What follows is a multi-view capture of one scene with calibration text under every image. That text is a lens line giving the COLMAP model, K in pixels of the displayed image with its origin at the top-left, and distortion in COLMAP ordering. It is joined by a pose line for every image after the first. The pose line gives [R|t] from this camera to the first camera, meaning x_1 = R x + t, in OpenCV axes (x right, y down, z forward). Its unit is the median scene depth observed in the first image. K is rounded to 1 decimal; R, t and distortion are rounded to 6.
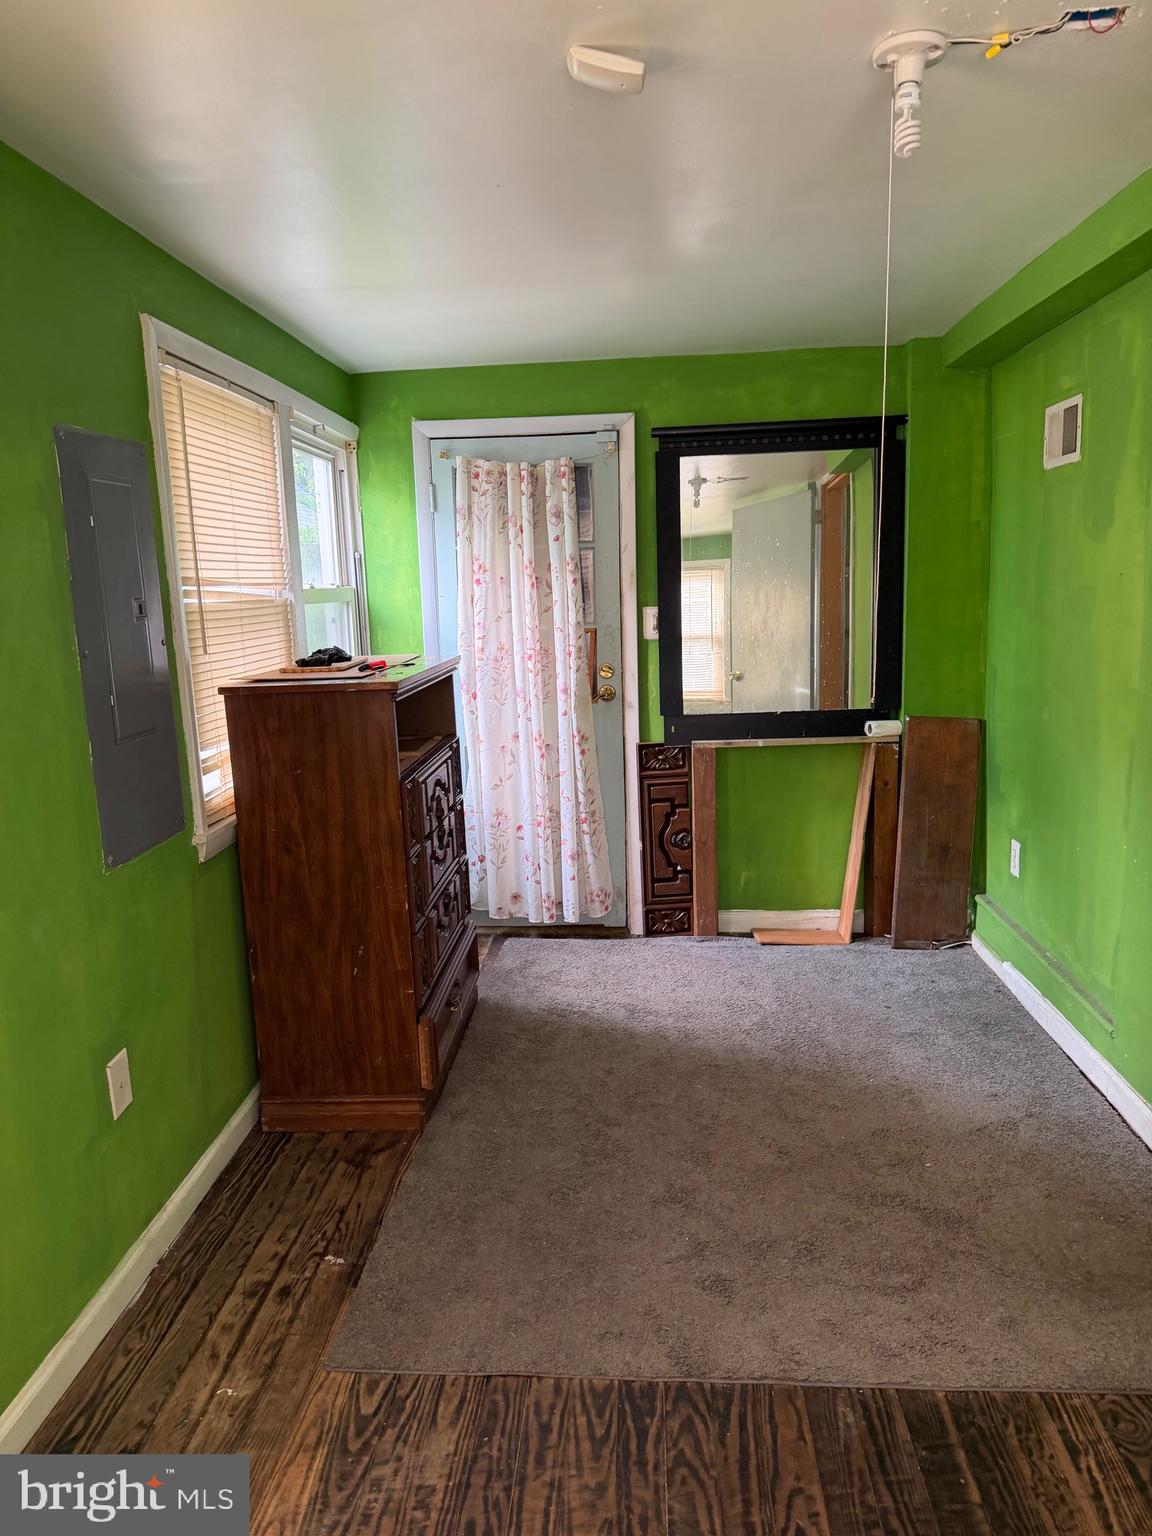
lens RADIAL K [[1076.0, 0, 576.0], [0, 1076.0, 768.0], [0, 0, 1]] dist [-0.003312, -0.003842]
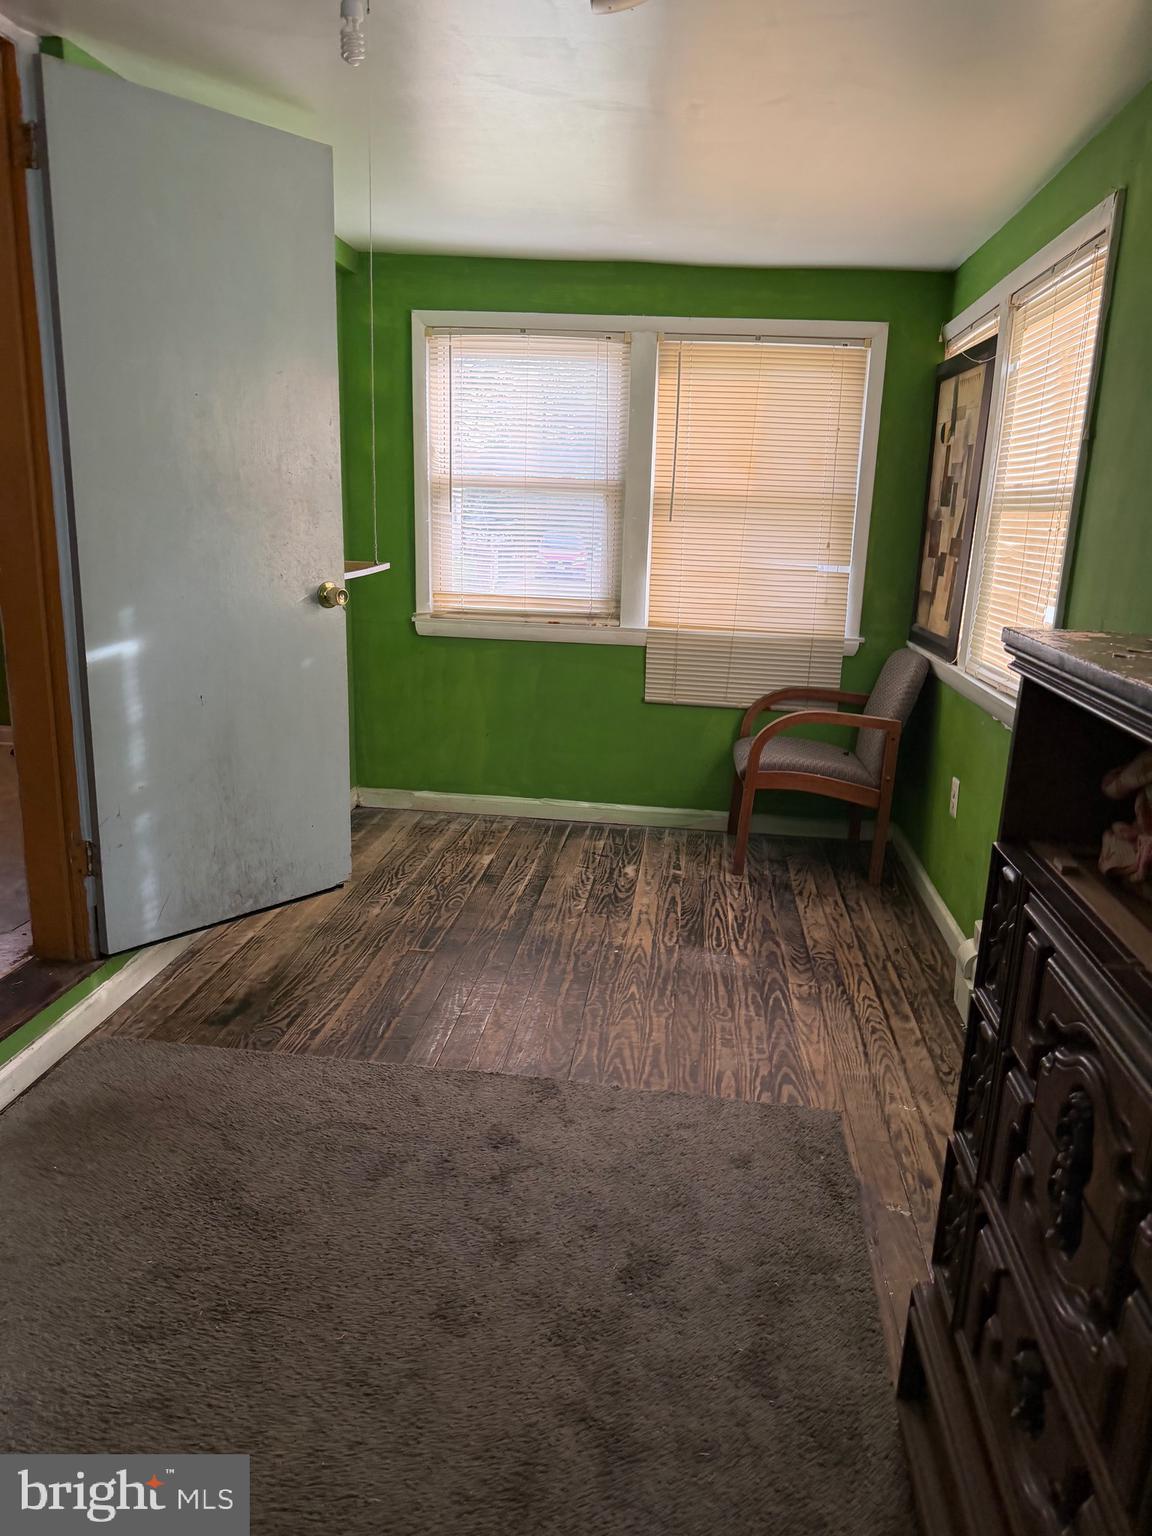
lens RADIAL K [[1076.0, 0, 576.0], [0, 1076.0, 768.0], [0, 0, 1]] dist [-0.003312, -0.003842]
pose [[-0.998713, -0.007629, 0.050151, 0.007508], [0.012960, 0.917445, 0.397651, -0.317555], [-0.049045, 0.397789, -0.916165, 2.130601]]
